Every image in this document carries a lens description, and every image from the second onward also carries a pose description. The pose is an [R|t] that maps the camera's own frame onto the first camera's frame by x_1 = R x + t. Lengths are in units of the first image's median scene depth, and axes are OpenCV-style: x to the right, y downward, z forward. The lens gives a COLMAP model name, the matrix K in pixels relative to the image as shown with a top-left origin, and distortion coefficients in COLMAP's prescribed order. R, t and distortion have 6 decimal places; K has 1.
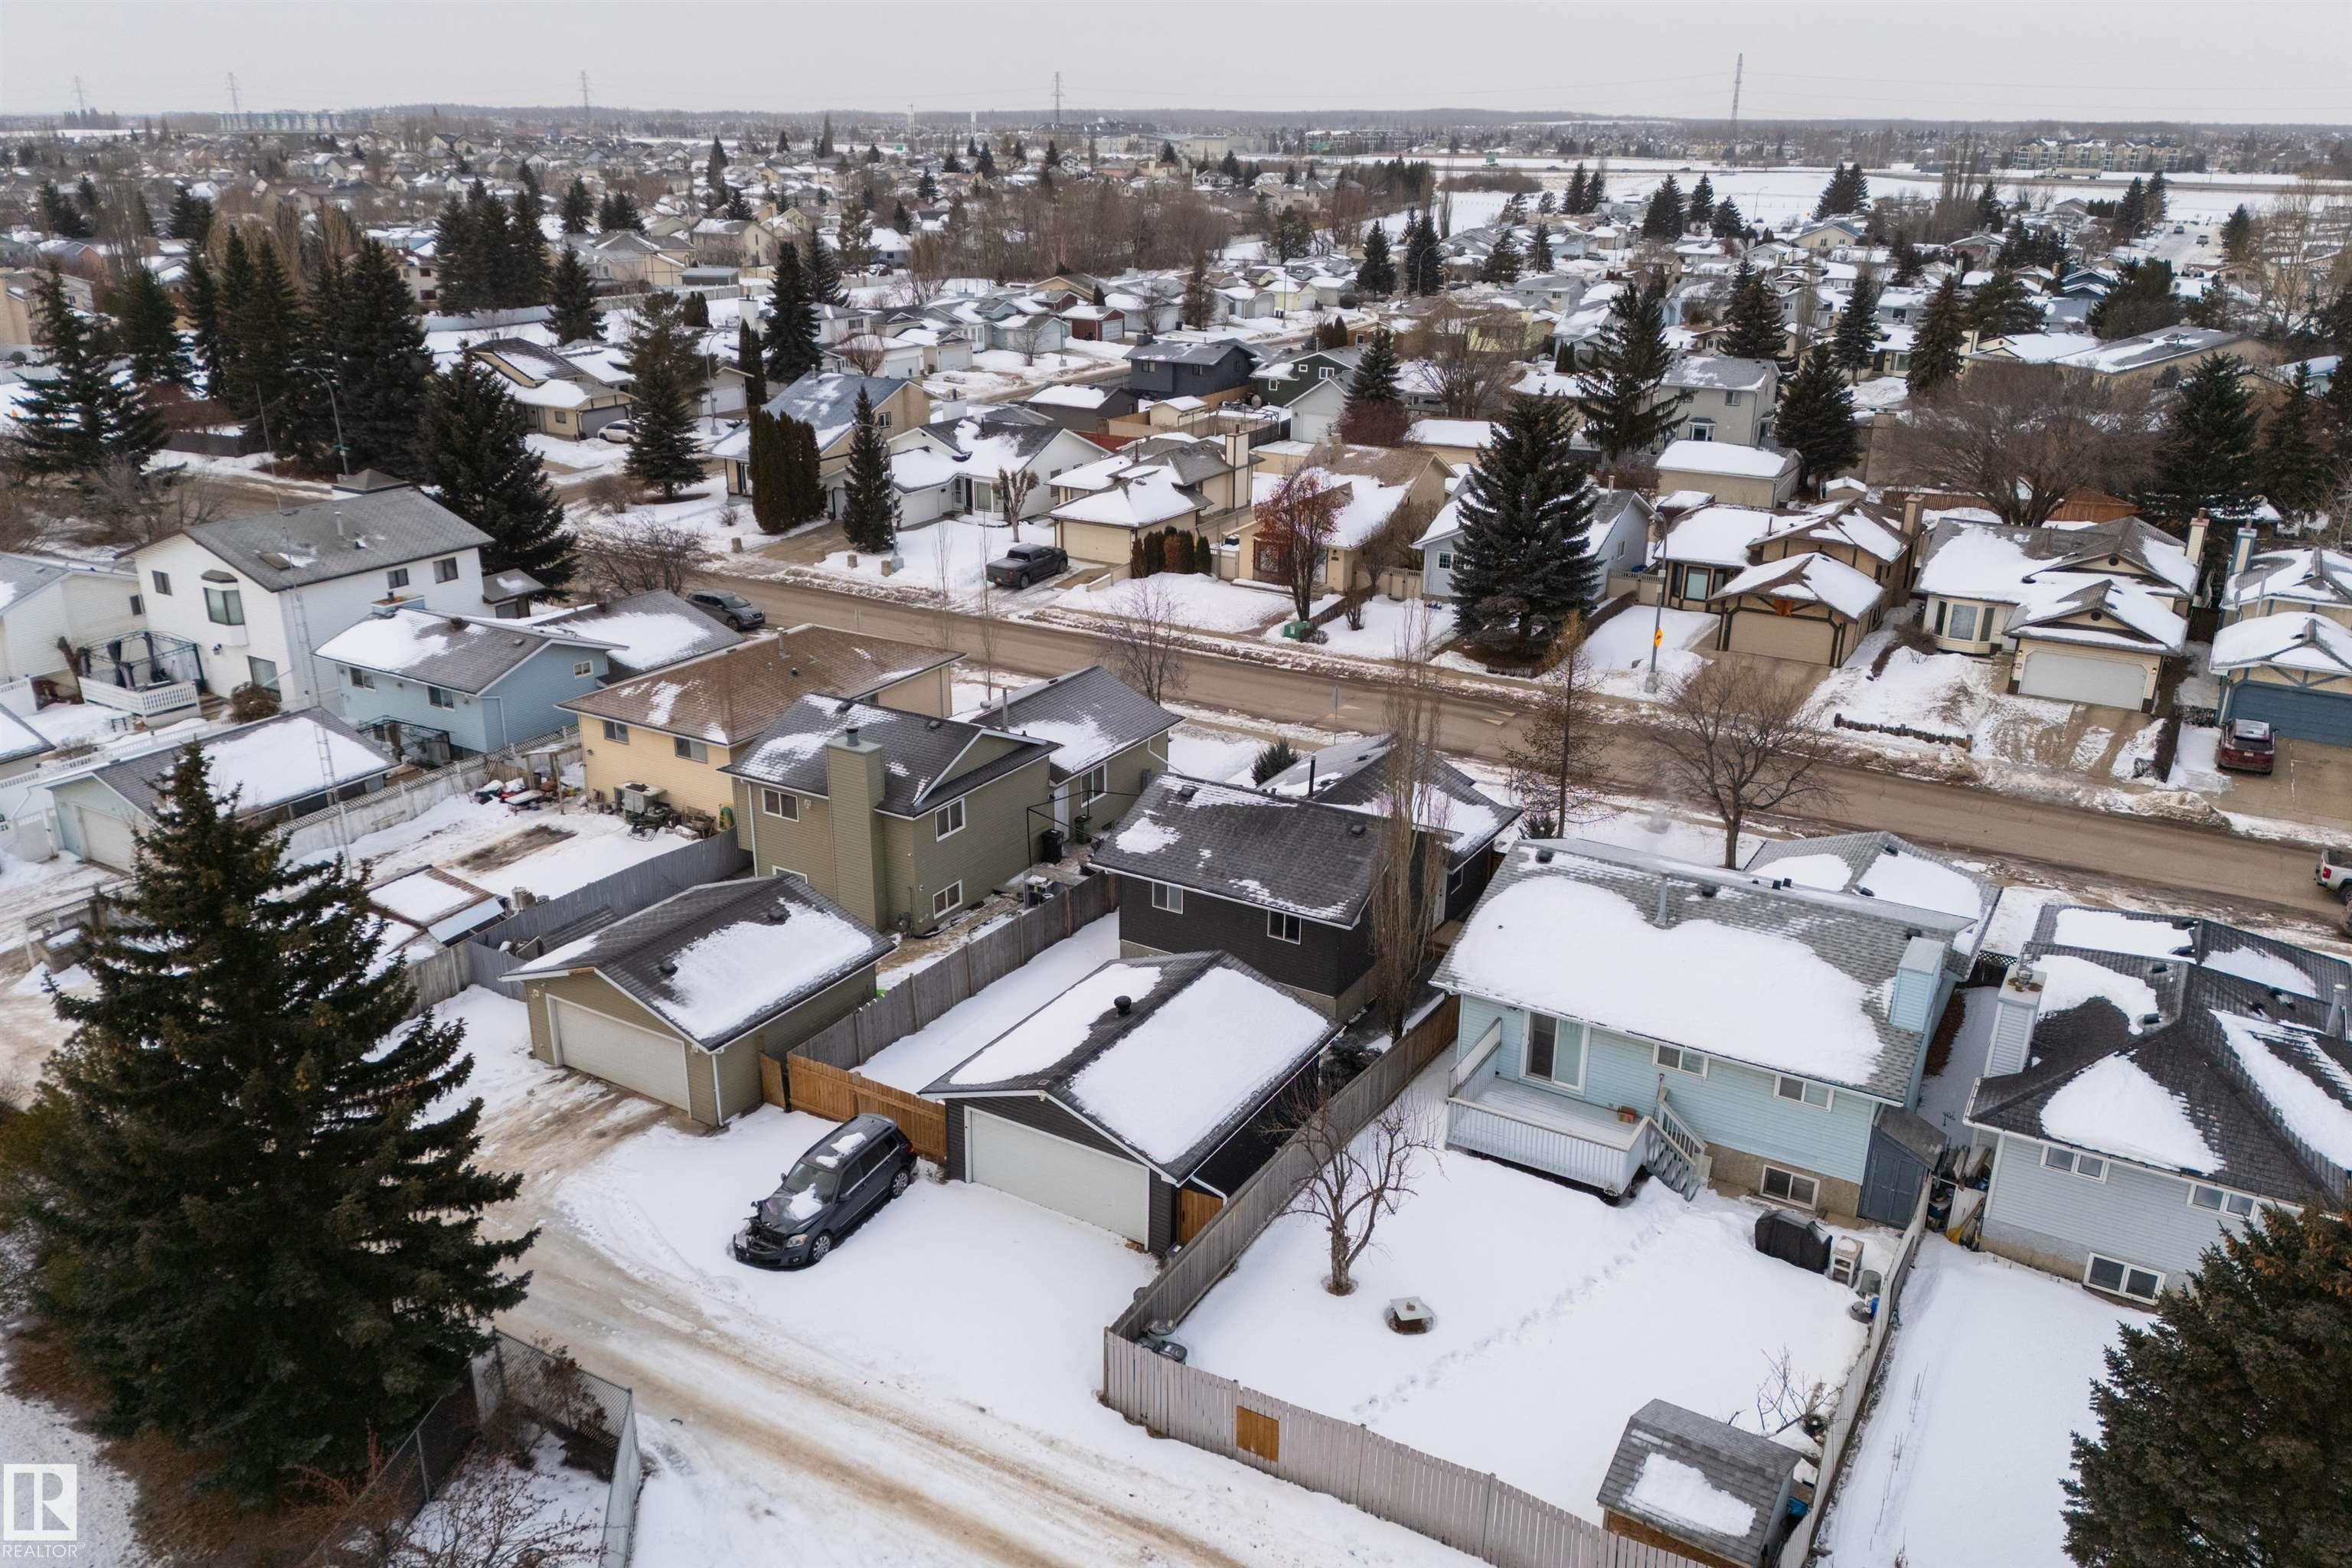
lens RADIAL K [[1743.8, 0, 1176.0], [0, 1743.8, 784.0], [0, 0, 1]] dist [0.080900, -0.112870]
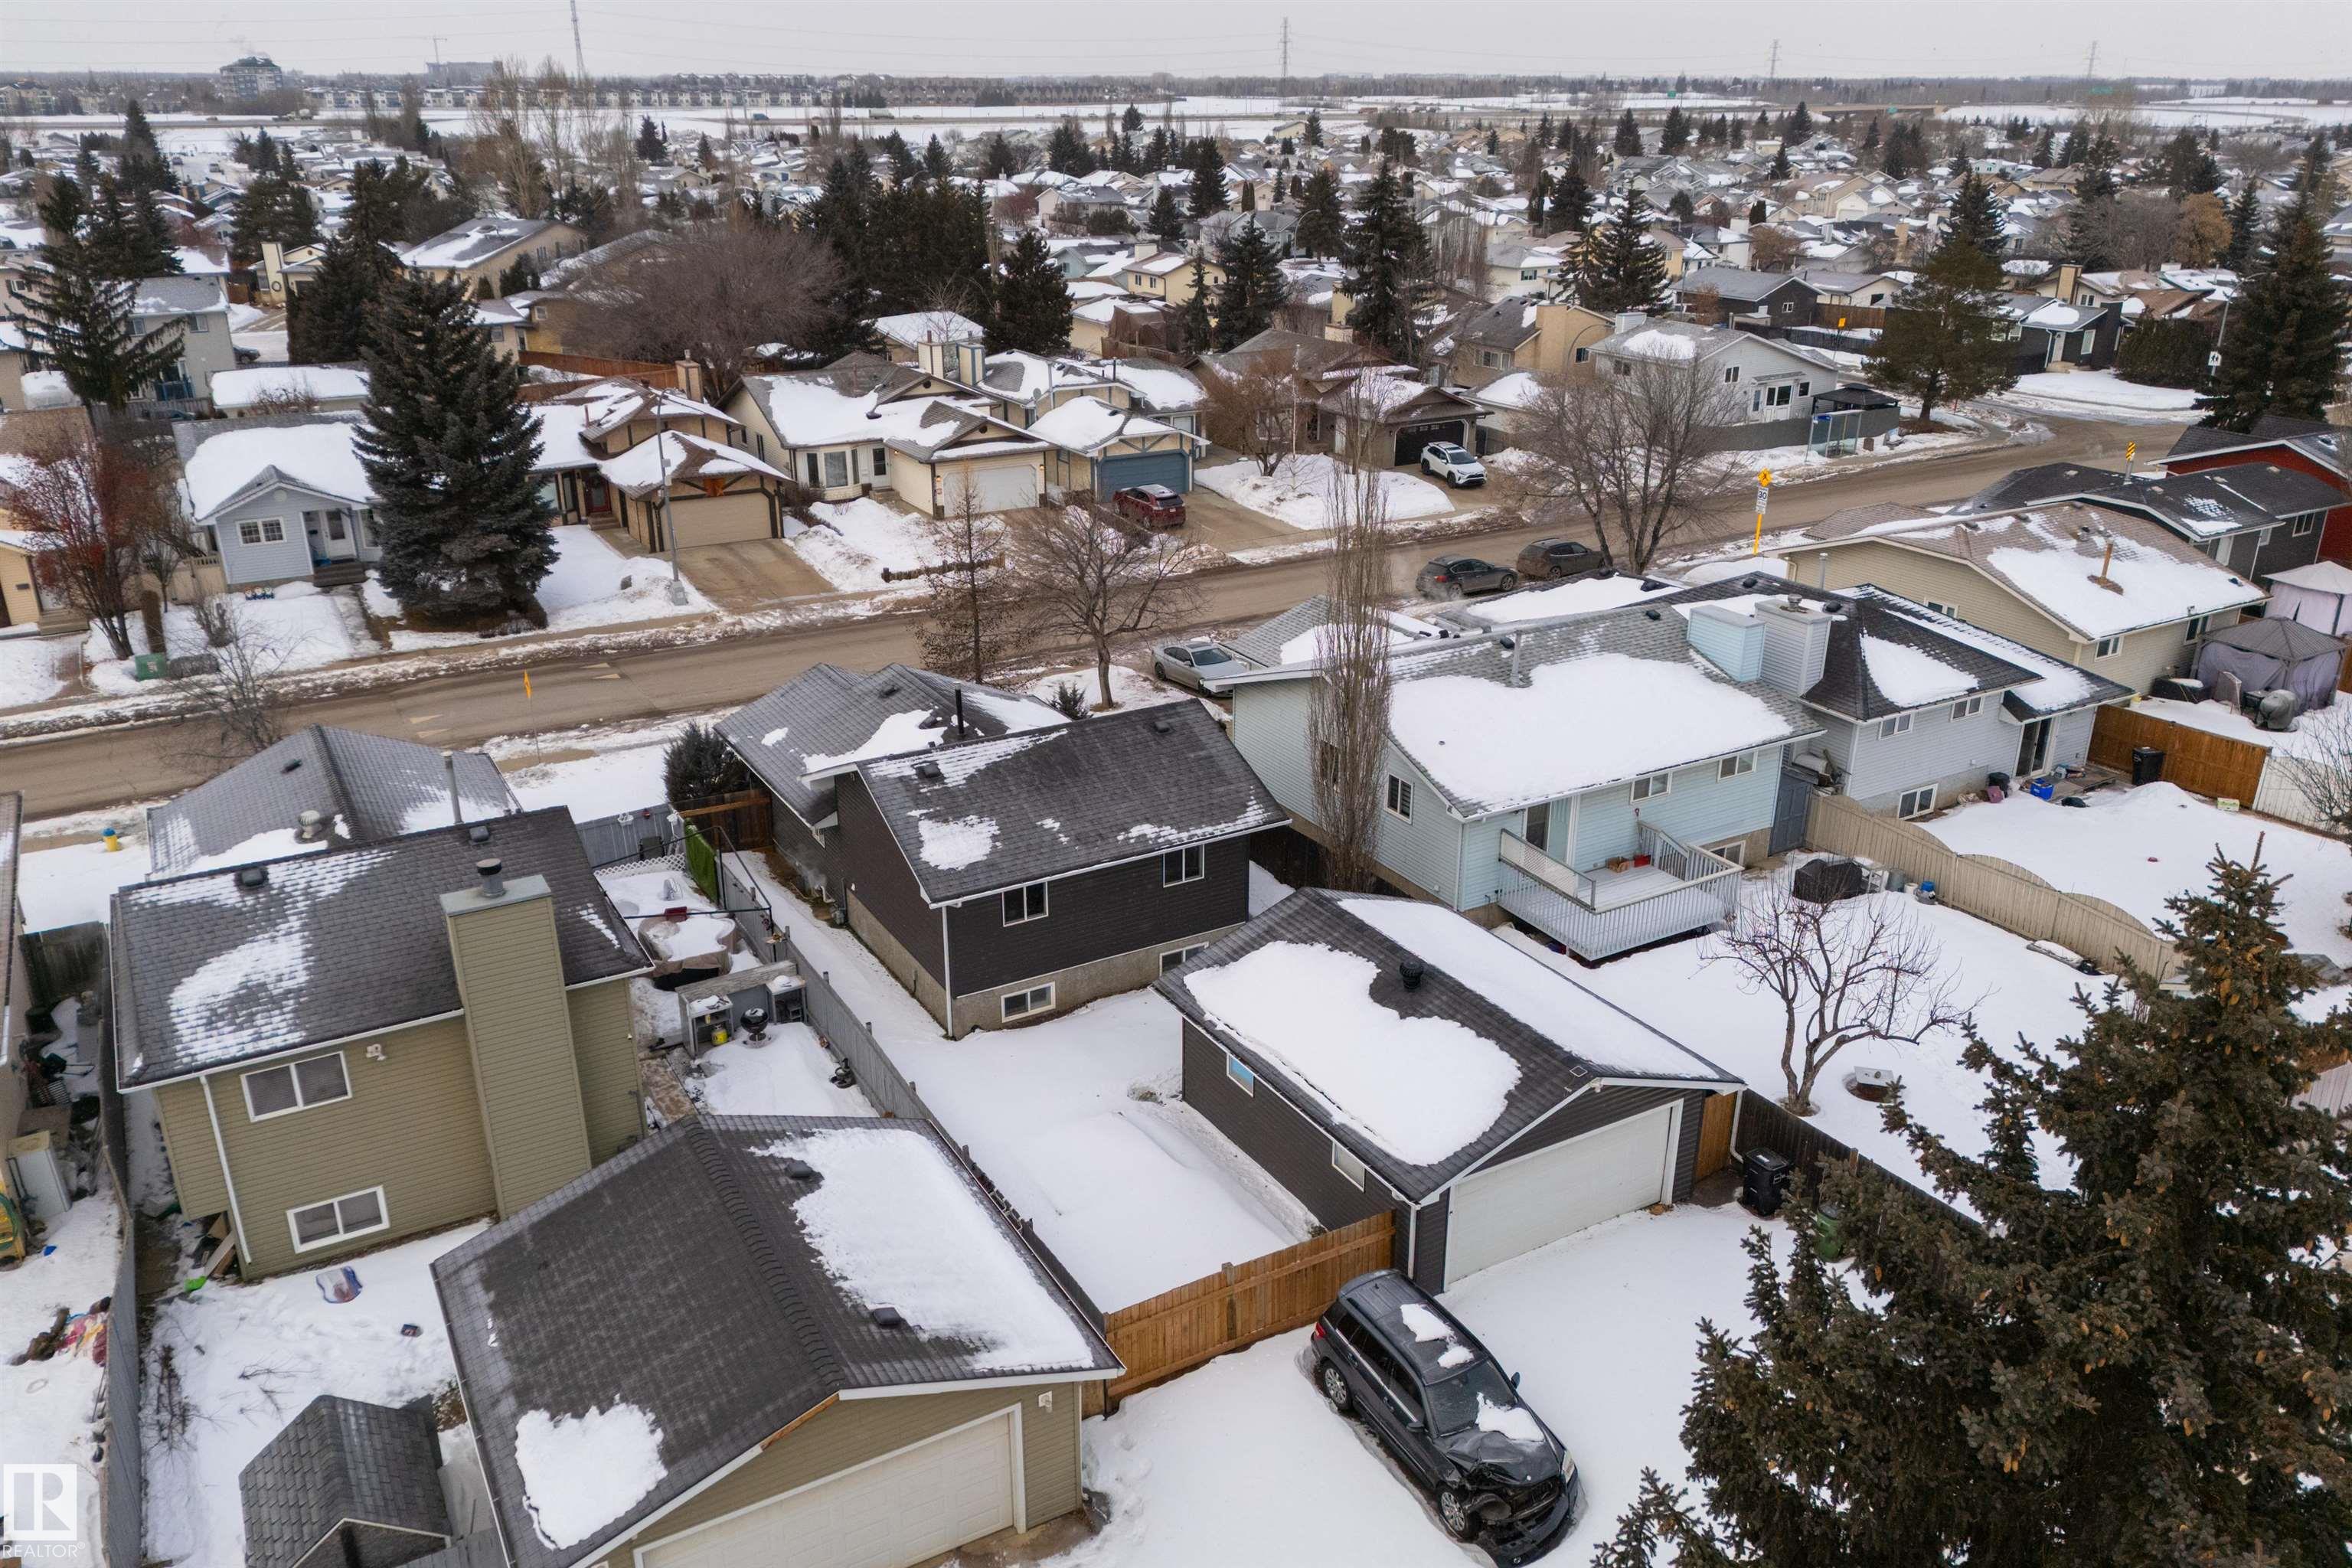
lens RADIAL K [[1743.8, 0, 1176.0], [0, 1743.8, 784.0], [0, 0, 1]] dist [0.080900, -0.112870]
pose [[0.489486, -0.329067, 0.807538, -0.356187], [0.308535, 0.931516, 0.192570, -0.065678], [-0.815604, 0.154894, 0.557493, 0.363644]]
